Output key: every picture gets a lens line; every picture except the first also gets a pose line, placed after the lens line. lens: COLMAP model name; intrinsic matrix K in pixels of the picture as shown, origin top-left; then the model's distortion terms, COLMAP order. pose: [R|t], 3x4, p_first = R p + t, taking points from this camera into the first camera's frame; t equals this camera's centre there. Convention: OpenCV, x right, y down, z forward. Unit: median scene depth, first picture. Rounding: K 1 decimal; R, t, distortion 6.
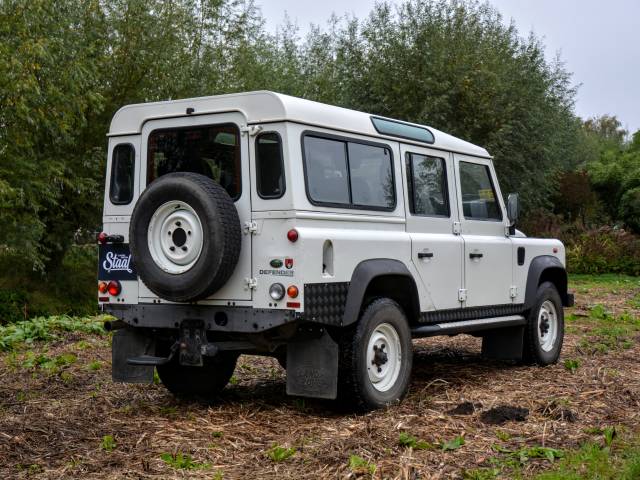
lens RADIAL K [[1029.3, 0, 316.7], [0, 1029.3, 240.5], [0, 0, 1]] dist [0.093222, 0.167435]
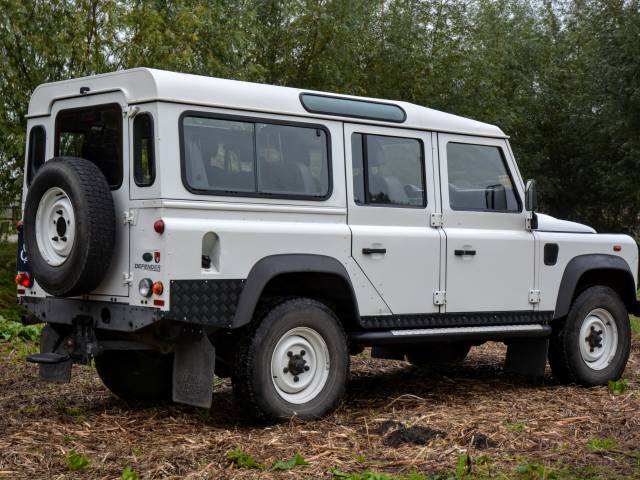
lens RADIAL K [[1184.2, 0, 313.6], [0, 1184.2, 241.0], [0, 0, 1]] dist [0.167544, 0.121668]
pose [[0.964433, 0.016666, -0.263802, 0.365665], [-0.014075, 0.999832, 0.011708, -0.006010], [0.263953, -0.007578, 0.964506, 0.021443]]
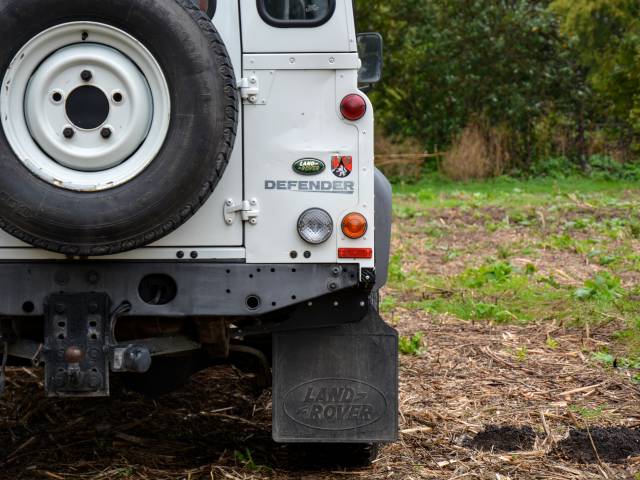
lens RADIAL K [[1831.1, 0, 319.1], [0, 1831.1, 241.3], [0, 0, 1]] dist [0.351108, 0.079922]
pose [[0.831215, -0.027070, 0.555292, -0.480459], [-0.007595, 0.998168, 0.060028, 0.006034], [-0.555900, -0.054113, 0.829486, 0.290635]]
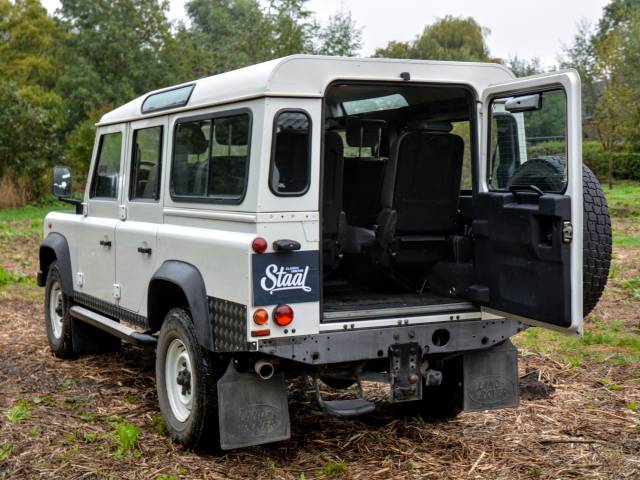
lens RADIAL K [[1007.5, 0, 310.6], [0, 1007.5, 240.0], [0, 0, 1]] dist [0.116008, 0.117118]
pose [[0.496070, -0.057283, 0.866391, -0.832093], [-0.004105, 0.997656, 0.068312, -0.055487], [-0.868273, -0.037444, 0.494672, 0.694066]]
